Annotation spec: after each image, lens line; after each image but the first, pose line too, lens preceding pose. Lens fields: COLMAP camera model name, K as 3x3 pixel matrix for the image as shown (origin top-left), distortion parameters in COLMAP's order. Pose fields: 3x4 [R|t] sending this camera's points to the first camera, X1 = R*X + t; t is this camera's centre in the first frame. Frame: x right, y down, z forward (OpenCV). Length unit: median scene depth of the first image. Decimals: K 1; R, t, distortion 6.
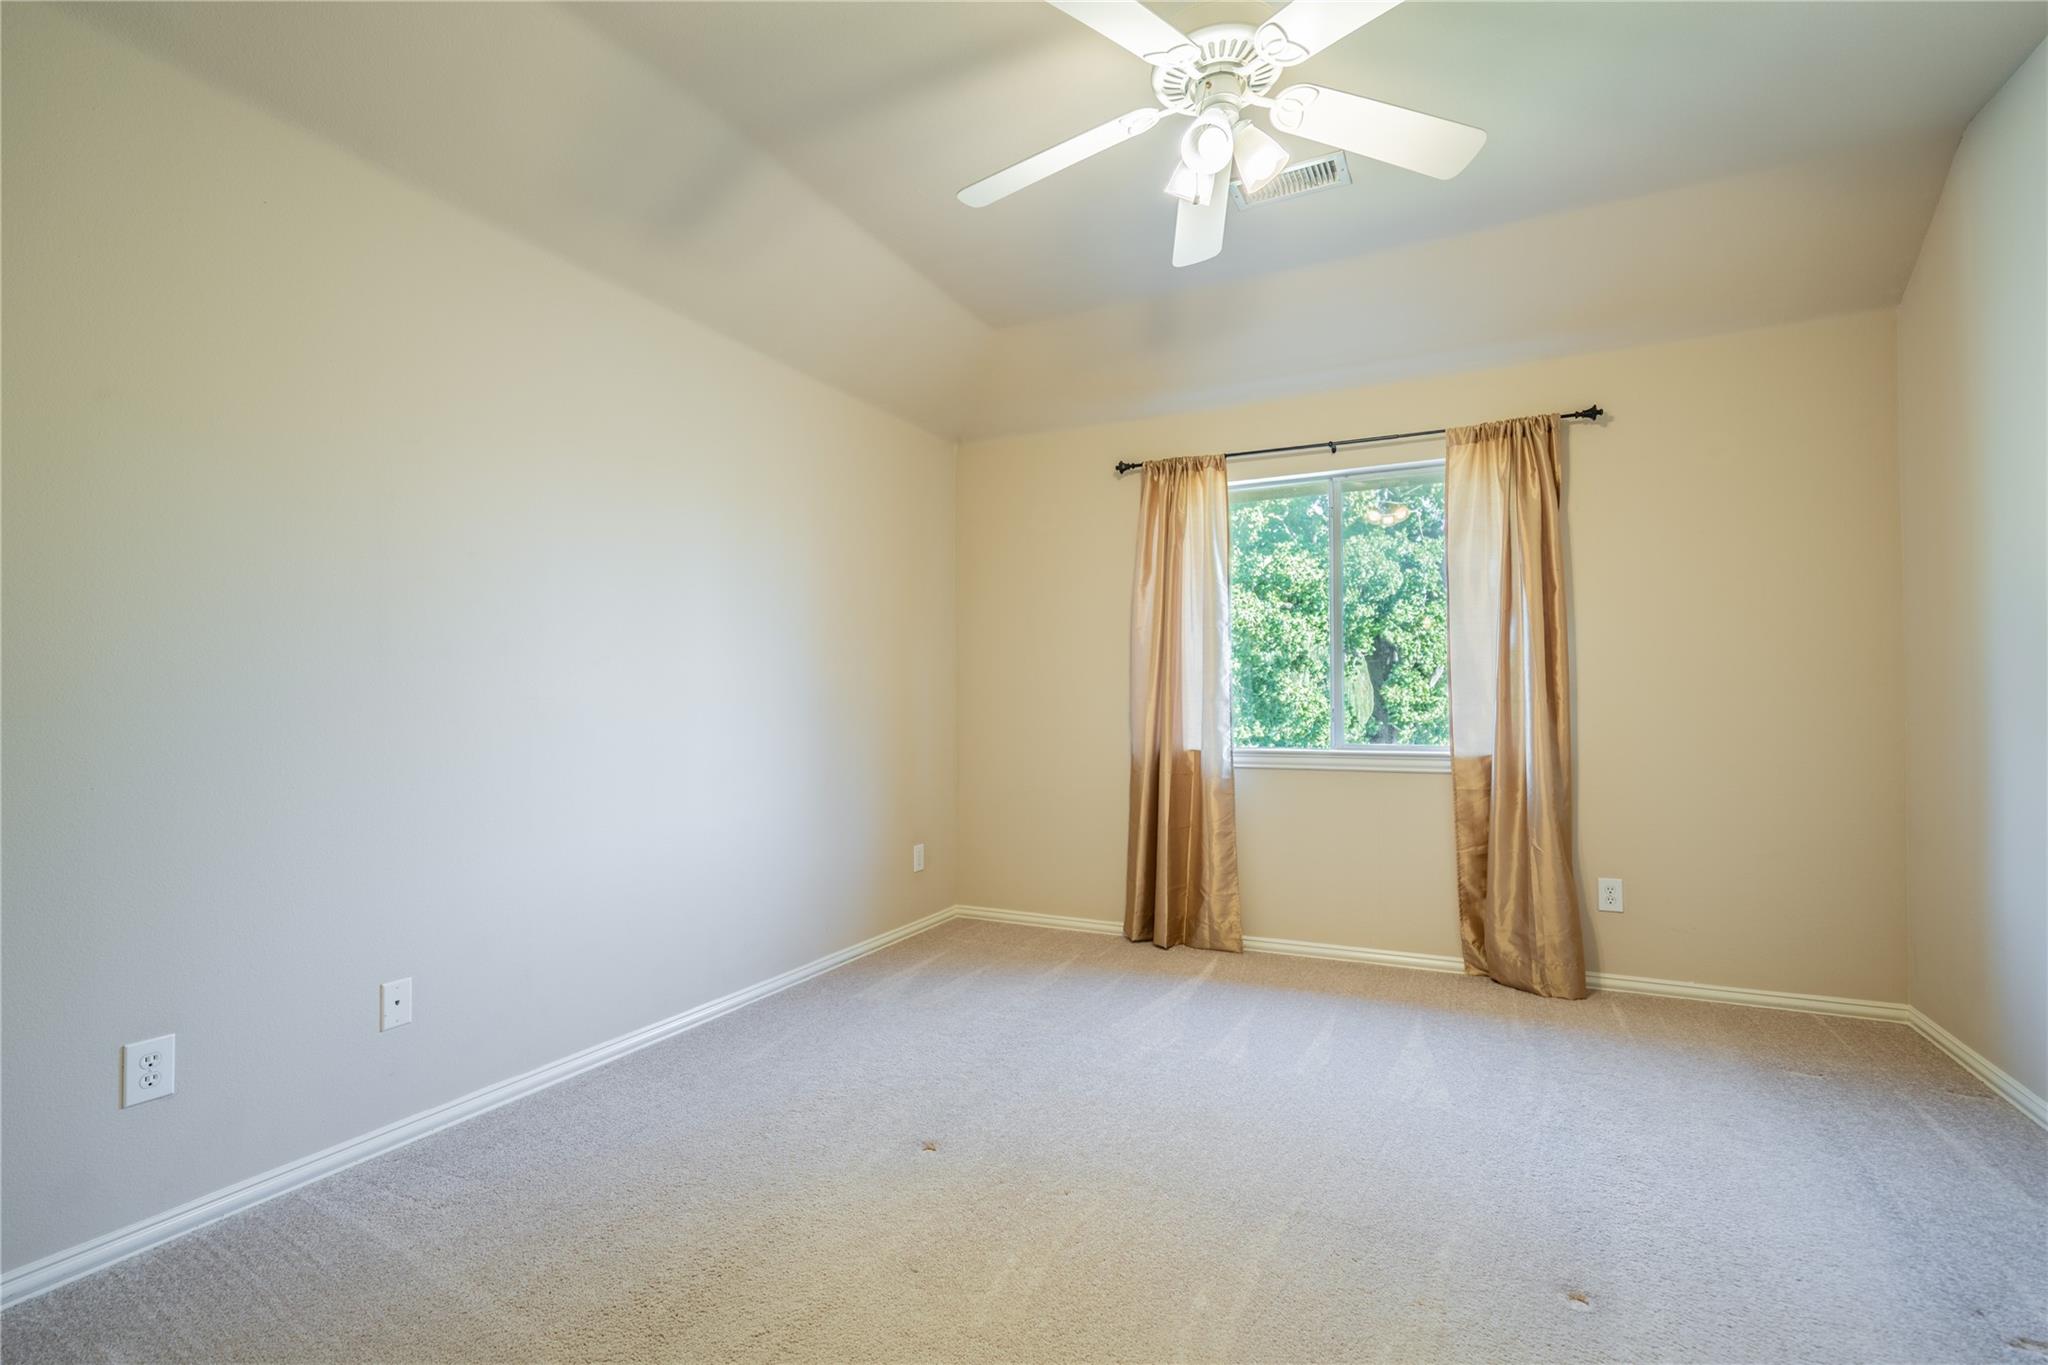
lens RADIAL K [[938.7, 0, 1025.9], [0, 938.7, 691.3], [0, 0, 1]] dist [-0.002645, 0.010993]
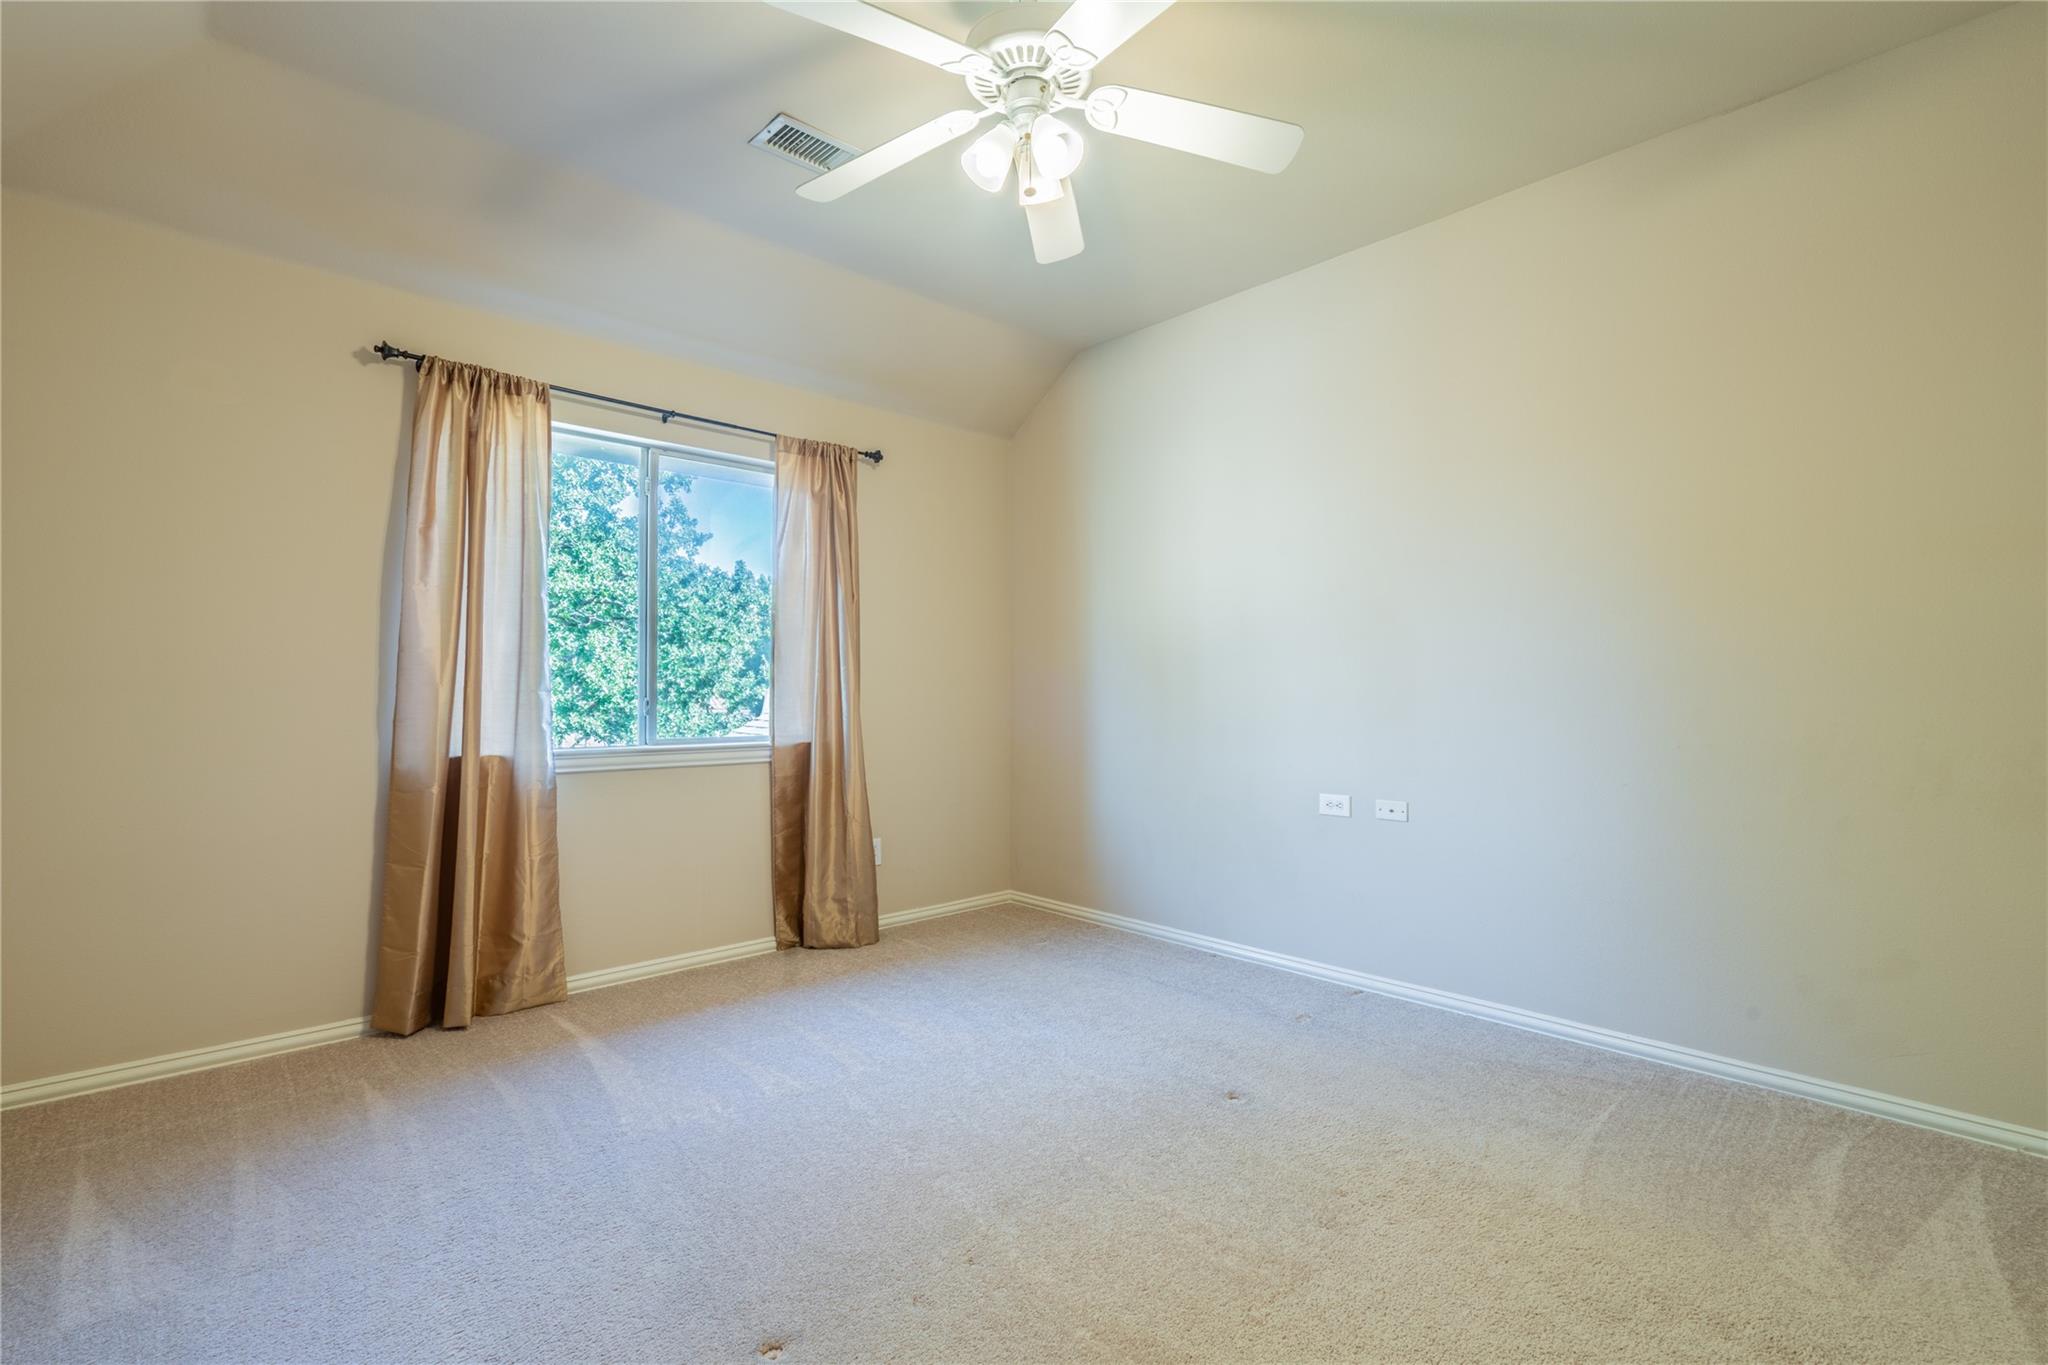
lens RADIAL K [[921.7, 0, 1018.9], [0, 921.7, 681.2], [0, 0, 1]] dist [-0.003644, 0.000103]
pose [[0.363717, 0.018503, 0.931326, -0.399343], [-0.010784, 0.999819, -0.015652, 0.010071], [-0.931447, -0.004351, 0.363851, 0.363236]]
